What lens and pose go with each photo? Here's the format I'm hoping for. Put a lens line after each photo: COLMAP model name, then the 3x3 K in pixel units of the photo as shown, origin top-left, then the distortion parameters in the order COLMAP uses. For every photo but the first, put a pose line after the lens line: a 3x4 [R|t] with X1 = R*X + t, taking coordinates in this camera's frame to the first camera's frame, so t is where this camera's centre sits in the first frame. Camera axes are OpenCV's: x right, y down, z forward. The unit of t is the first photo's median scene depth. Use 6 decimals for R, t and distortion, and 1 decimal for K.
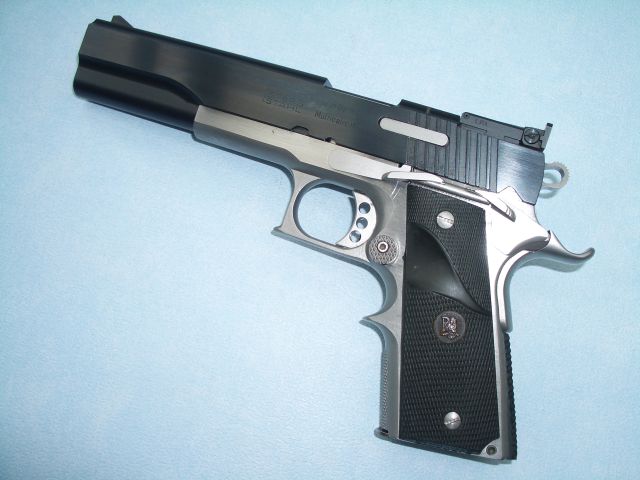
lens RADIAL K [[697.1, 0, 320.0], [0, 697.1, 240.0], [0, 0, 1]] dist [-0.141378, 0.010644]
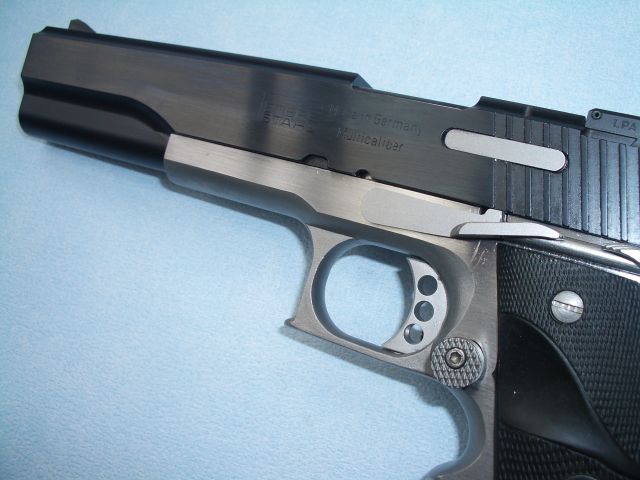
lens RADIAL K [[697.1, 0, 320.0], [0, 697.1, 240.0], [0, 0, 1]] dist [-0.141378, 0.010644]
pose [[0.979867, -0.044360, -0.194659, 0.091915], [0.032307, 0.997384, -0.064664, -0.049671], [0.197019, 0.057073, 0.978737, 0.411277]]
